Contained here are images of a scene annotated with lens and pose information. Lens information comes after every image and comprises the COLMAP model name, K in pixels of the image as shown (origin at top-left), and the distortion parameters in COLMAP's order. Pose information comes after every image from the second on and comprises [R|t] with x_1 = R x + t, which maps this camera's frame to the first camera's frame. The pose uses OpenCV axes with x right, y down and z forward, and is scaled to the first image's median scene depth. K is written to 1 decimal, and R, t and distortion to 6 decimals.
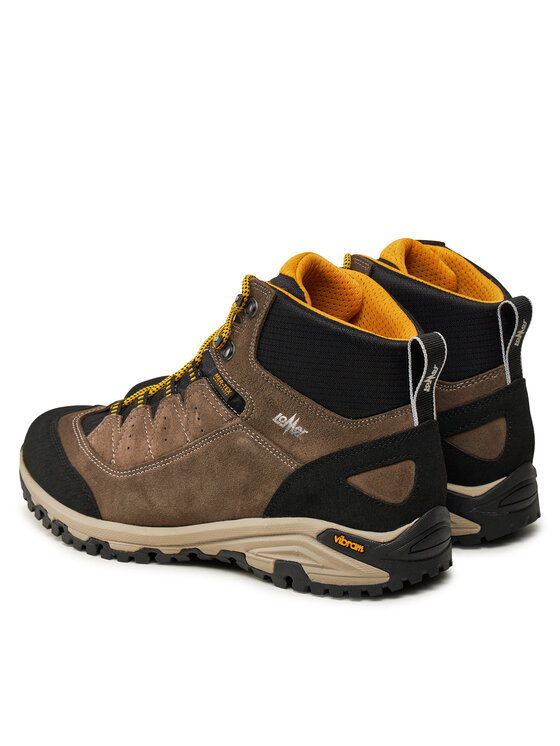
lens RADIAL K [[1922.1, 0, 280.0], [0, 1922.1, 373.0], [0, 0, 1]] dist [0.006847, 0.053206]
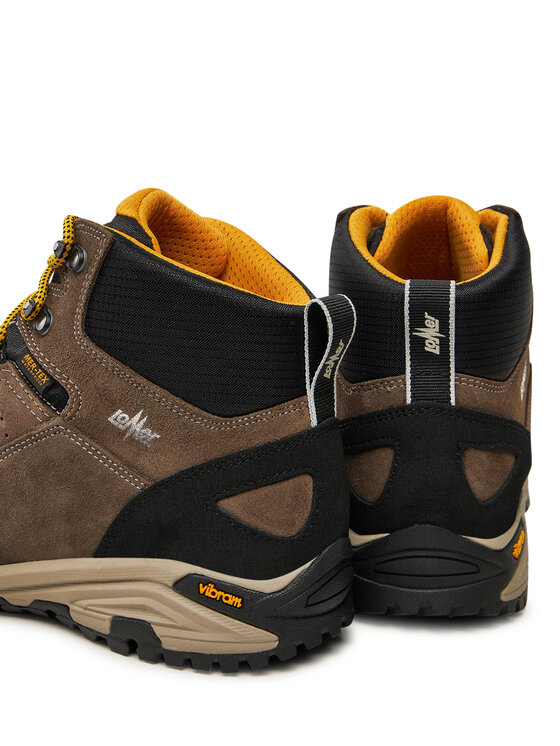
lens RADIAL K [[1272.4, 0, 279.9], [0, 1272.4, 396.9], [0, 0, 1]] dist [-0.058256, -0.039017]
pose [[0.986685, -0.004879, 0.162568, -0.017503], [0.003561, 0.999958, 0.008400, 0.012618], [-0.162602, -0.007709, 0.986662, 0.535549]]
